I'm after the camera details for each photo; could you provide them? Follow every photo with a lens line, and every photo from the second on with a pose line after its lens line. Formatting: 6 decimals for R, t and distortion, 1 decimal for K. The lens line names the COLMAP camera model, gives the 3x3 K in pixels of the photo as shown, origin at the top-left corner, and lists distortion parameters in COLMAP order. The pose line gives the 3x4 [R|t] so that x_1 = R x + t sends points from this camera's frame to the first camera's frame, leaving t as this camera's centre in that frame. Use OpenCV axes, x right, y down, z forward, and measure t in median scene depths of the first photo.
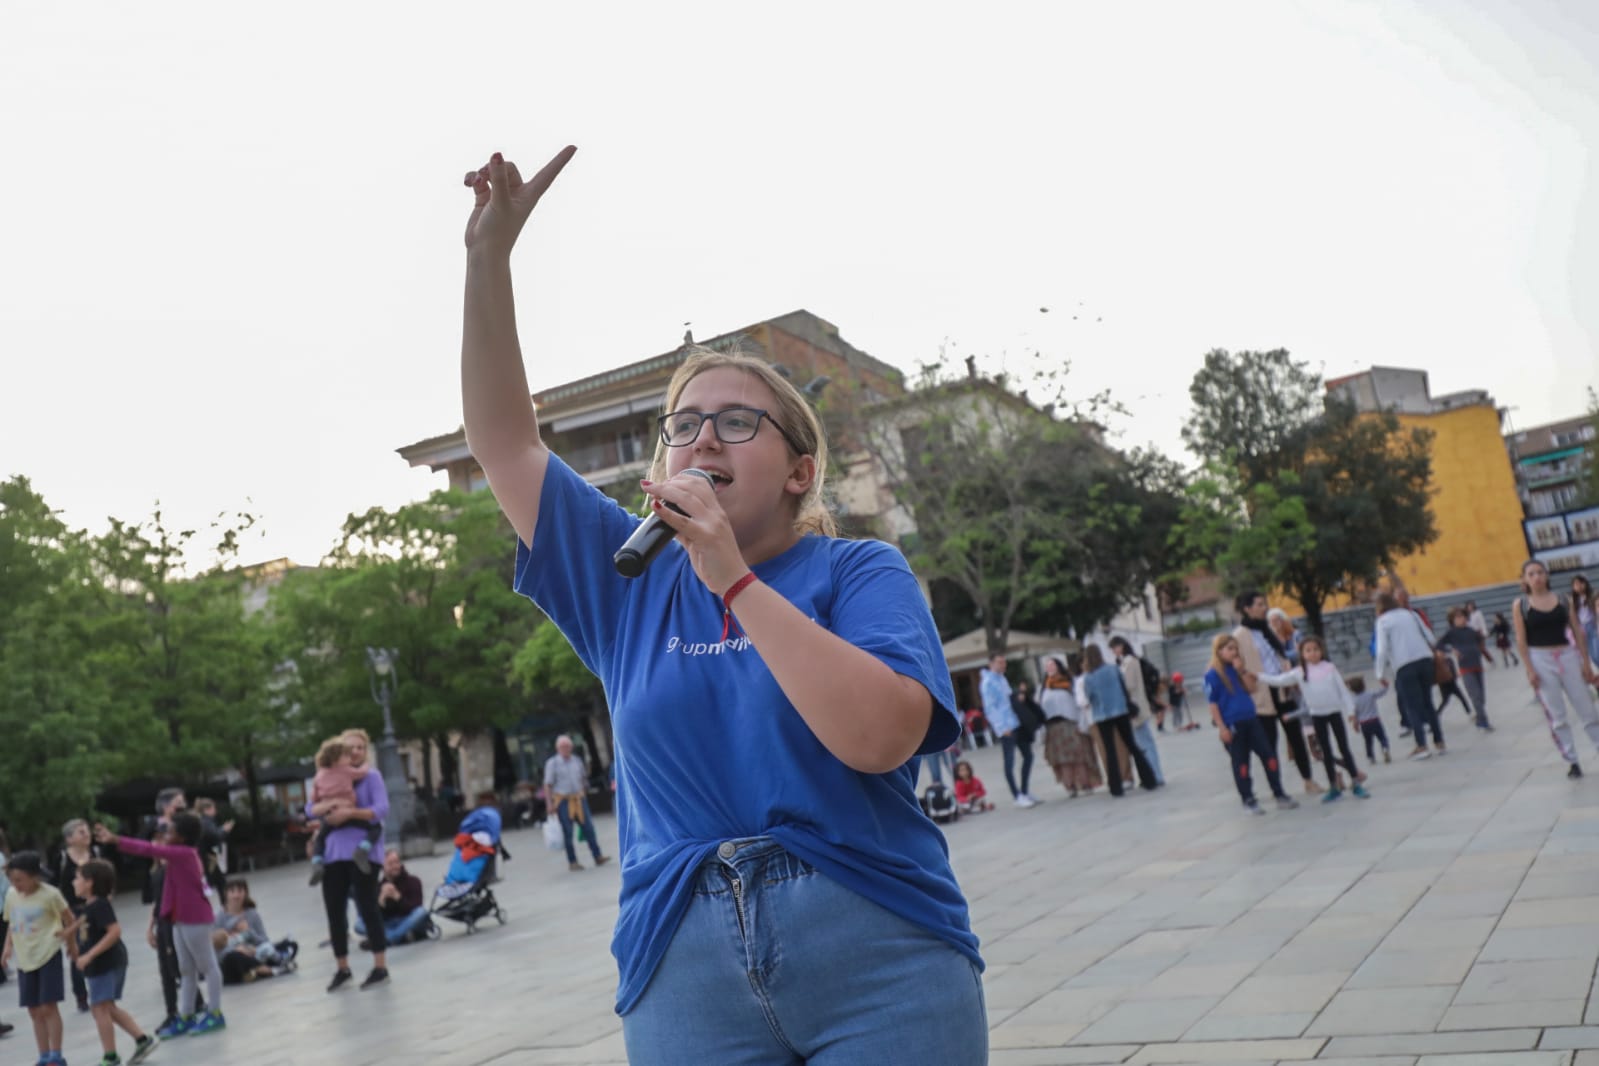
lens RADIAL K [[1461.8, 0, 799.5], [0, 1461.8, 533.0], [0, 0, 1]] dist [0.002396, 0.001727]
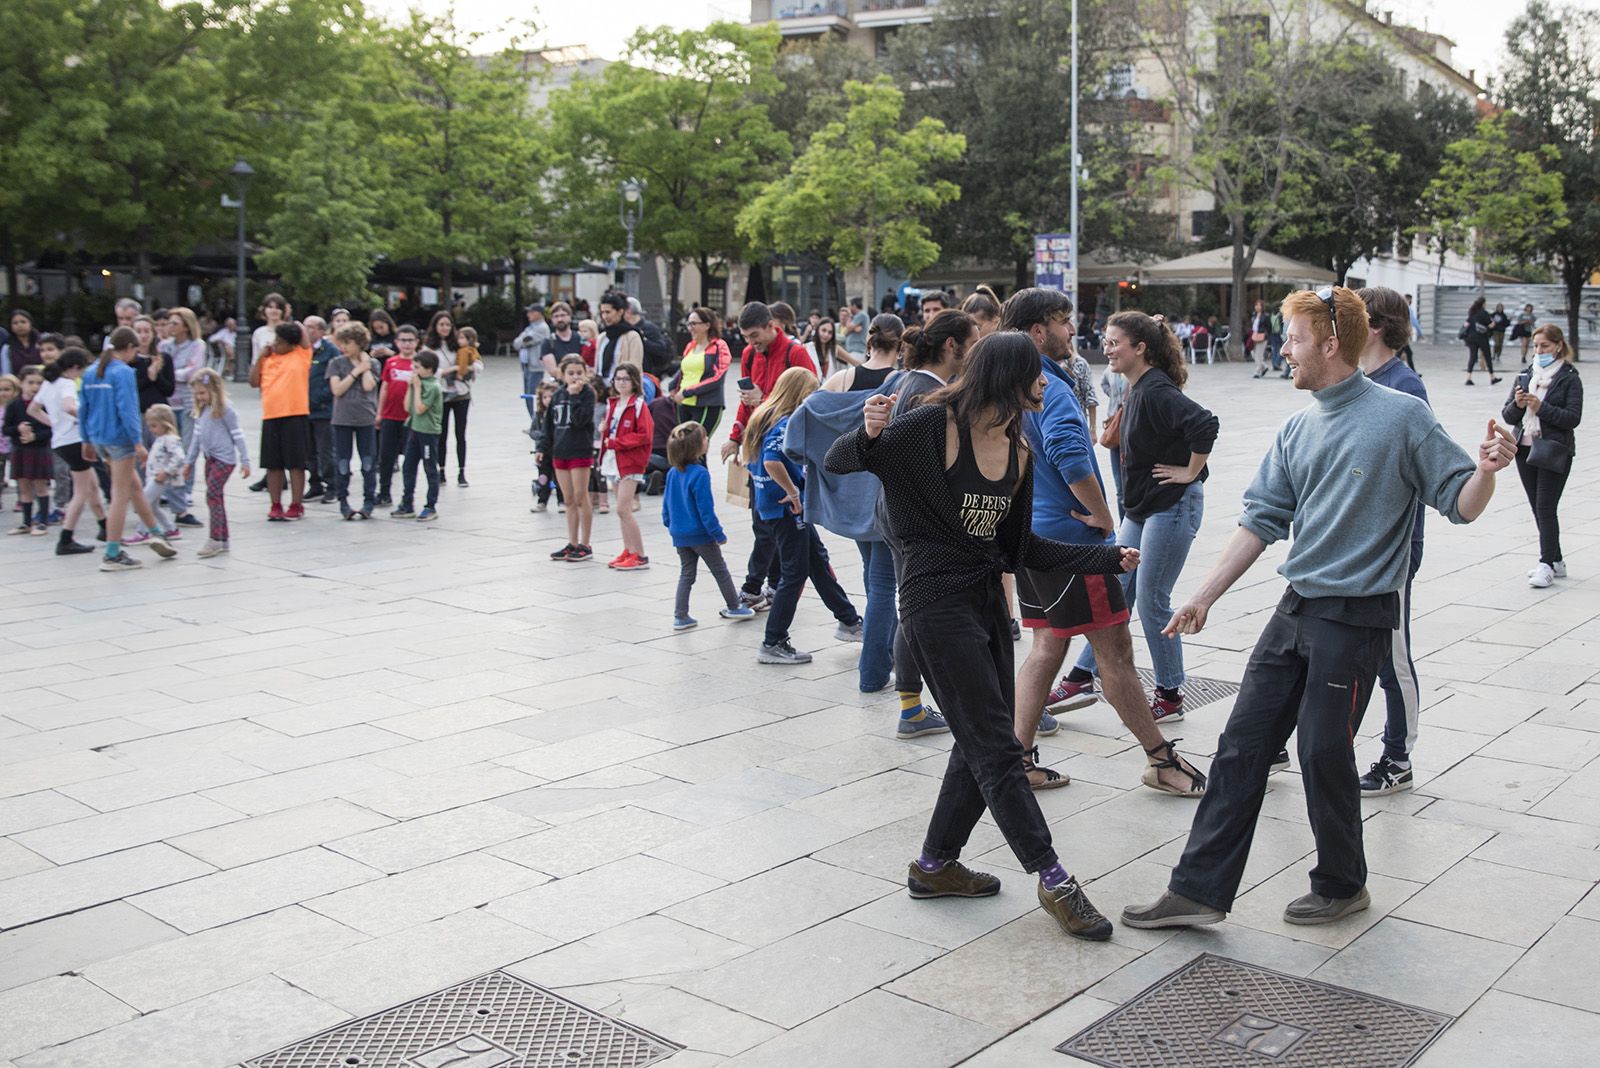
lens RADIAL K [[1599.5, 0, 992.3], [0, 1599.5, 438.8], [0, 0, 1]] dist [-0.101350, 0.015681]
pose [[0.981872, 0.177223, -0.067229, 0.065588], [-0.157070, 0.959277, 0.234769, -0.040735], [0.106097, -0.219953, 0.969724, -0.106498]]
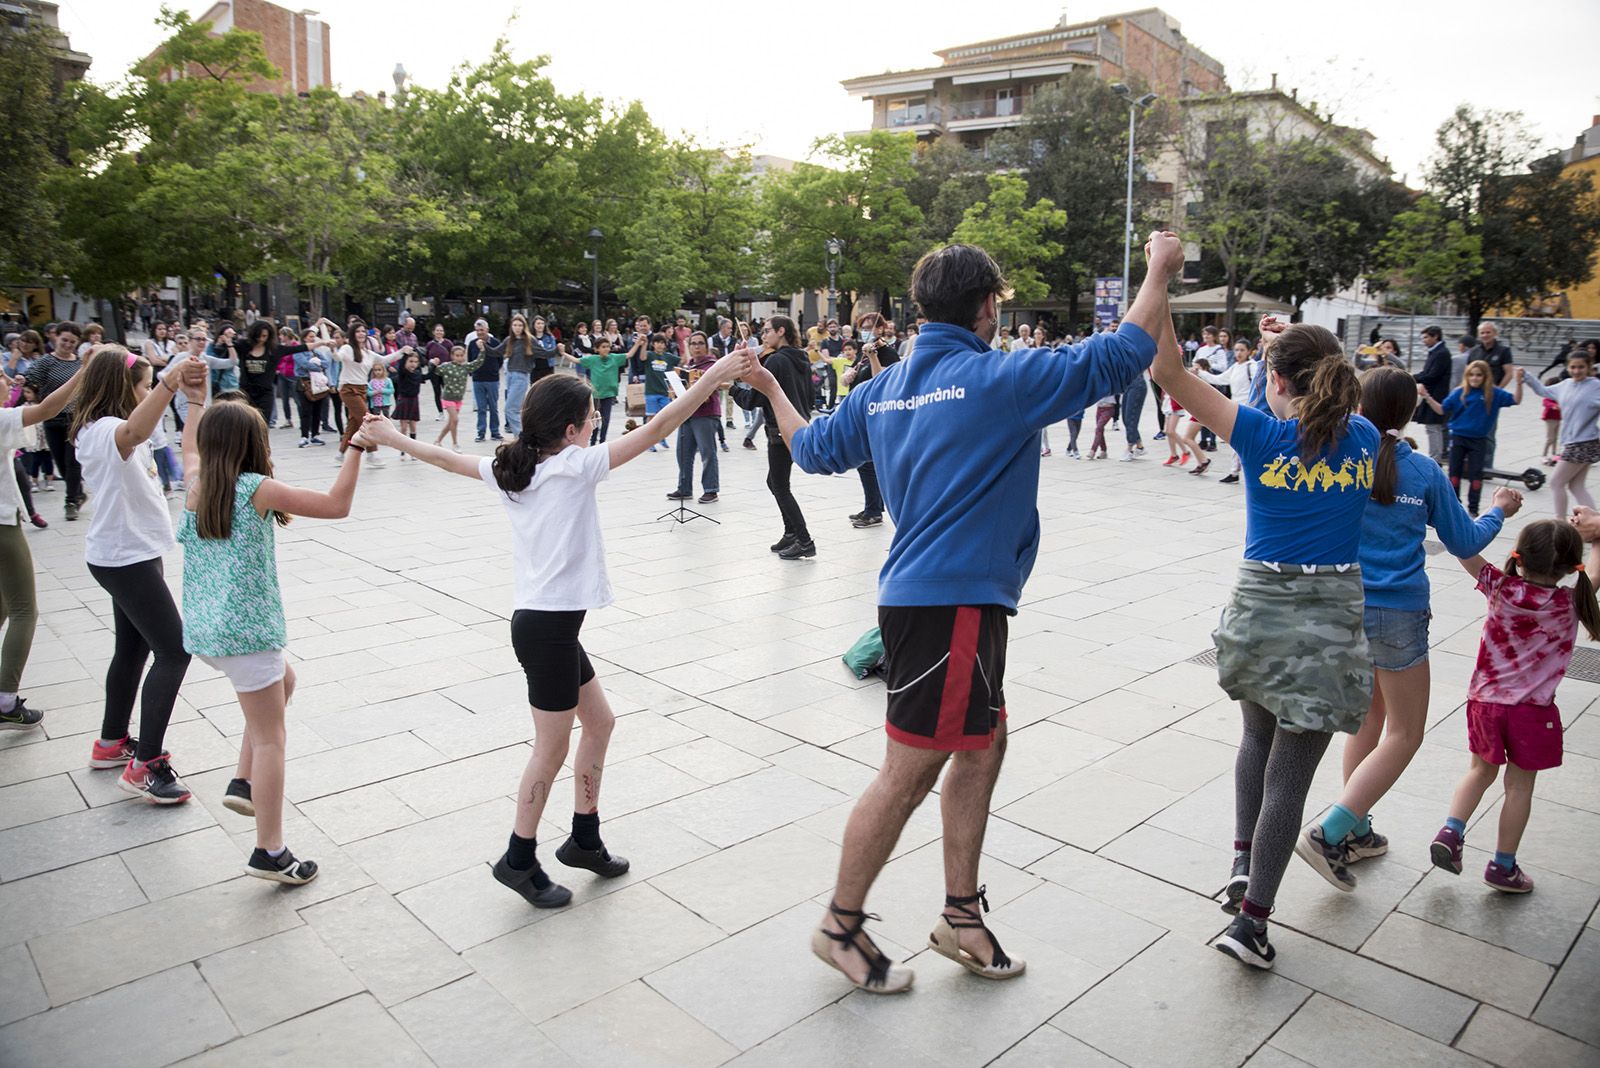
lens RADIAL K [[1110.2, 0, 800.0], [0, 1110.2, 534.0], [0, 0, 1]] dist [-0.126011, 0.103139]
pose [[0.954149, 0.216788, -0.206405, -0.001860], [-0.132870, 0.924633, 0.356930, -0.038143], [0.268227, -0.313140, 0.911042, -0.174407]]
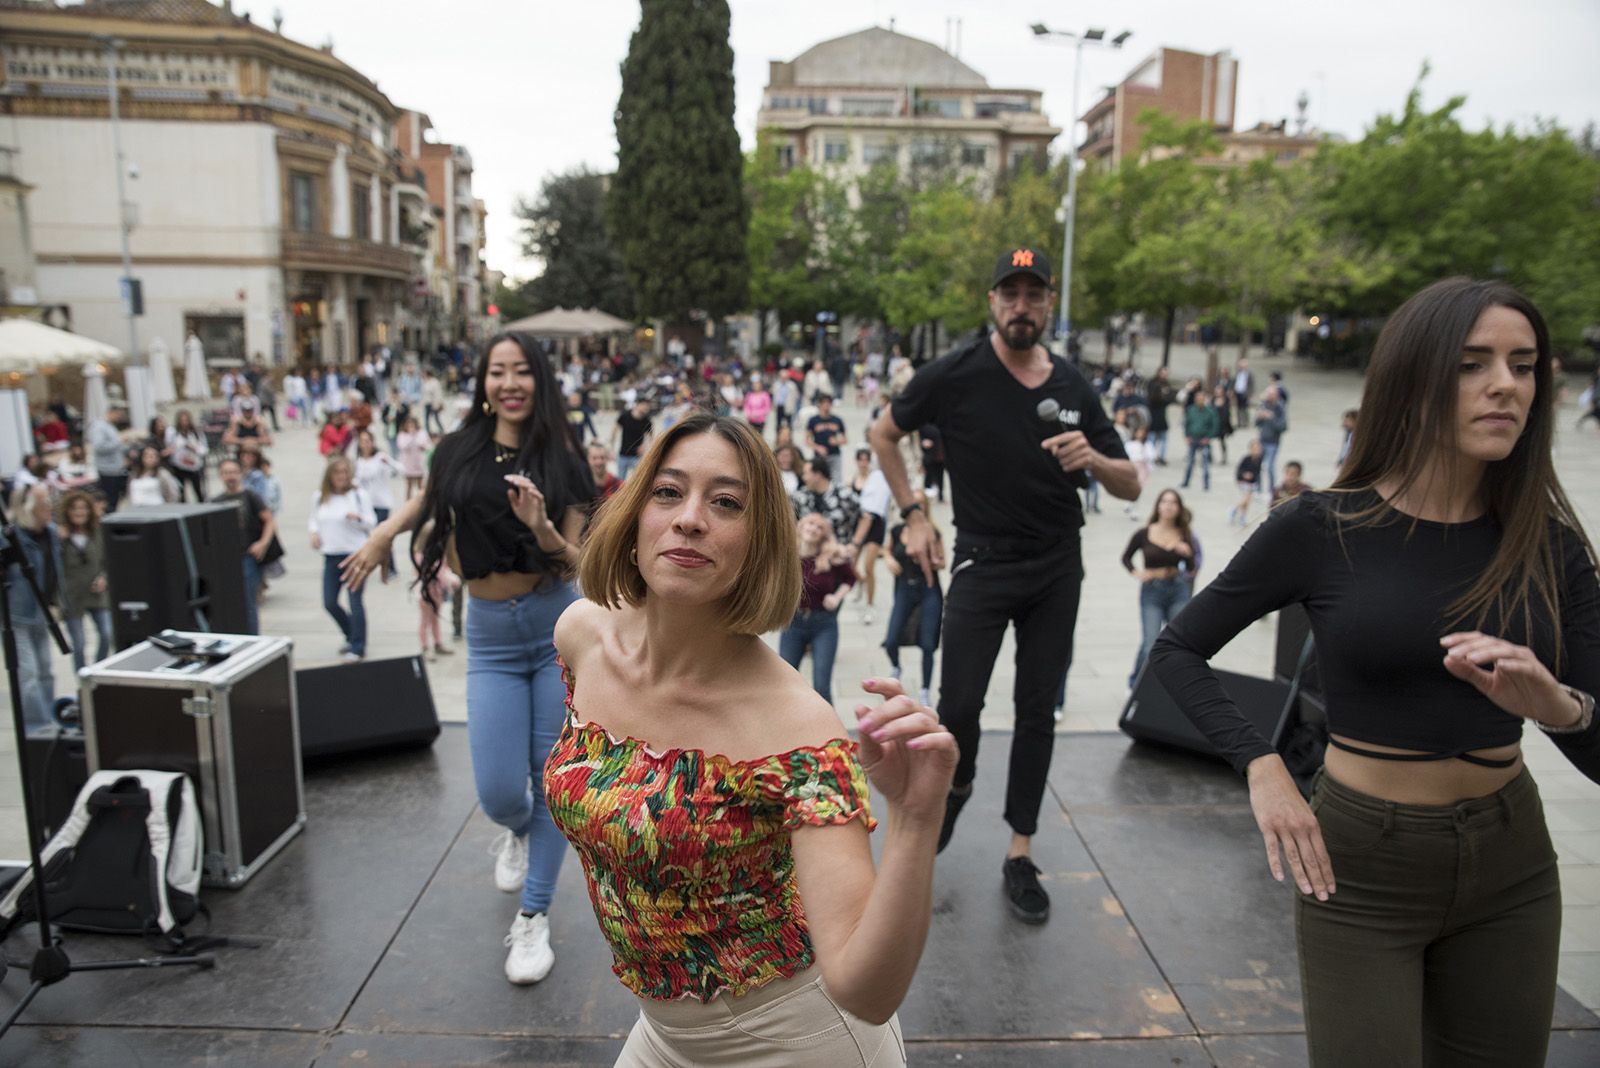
lens RADIAL K [[1110.2, 0, 800.0], [0, 1110.2, 534.0], [0, 0, 1]] dist [-0.126011, 0.103139]
pose [[0.547282, 0.321293, -0.772822, 0.067224], [0.033932, 0.914104, 0.404059, -0.111755], [0.836260, -0.247357, 0.489370, -0.358536]]
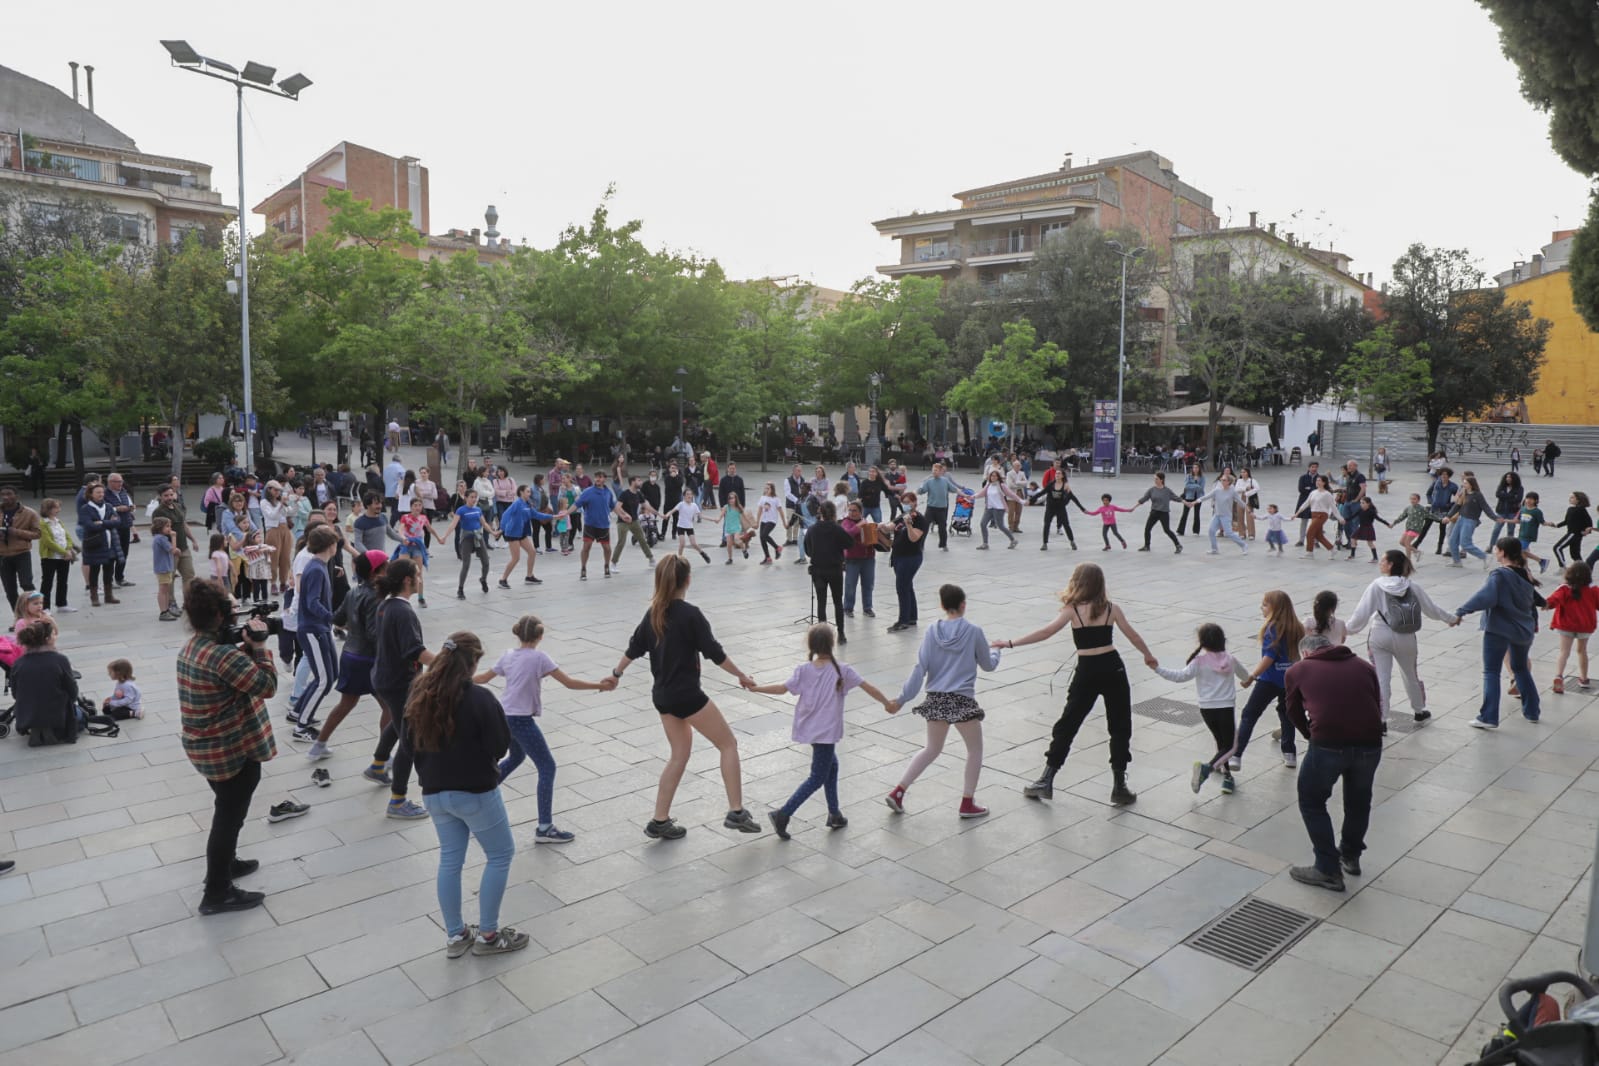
lens RADIAL K [[1022.1, 0, 818.2], [0, 1022.1, 539.4], [0, 0, 1]] dist [0.007950, -0.000882]
pose [[0.952560, 0.198369, -0.230824, -0.000658], [-0.126121, 0.947507, 0.293811, -0.081557], [0.276990, -0.250760, 0.927575, -0.276824]]
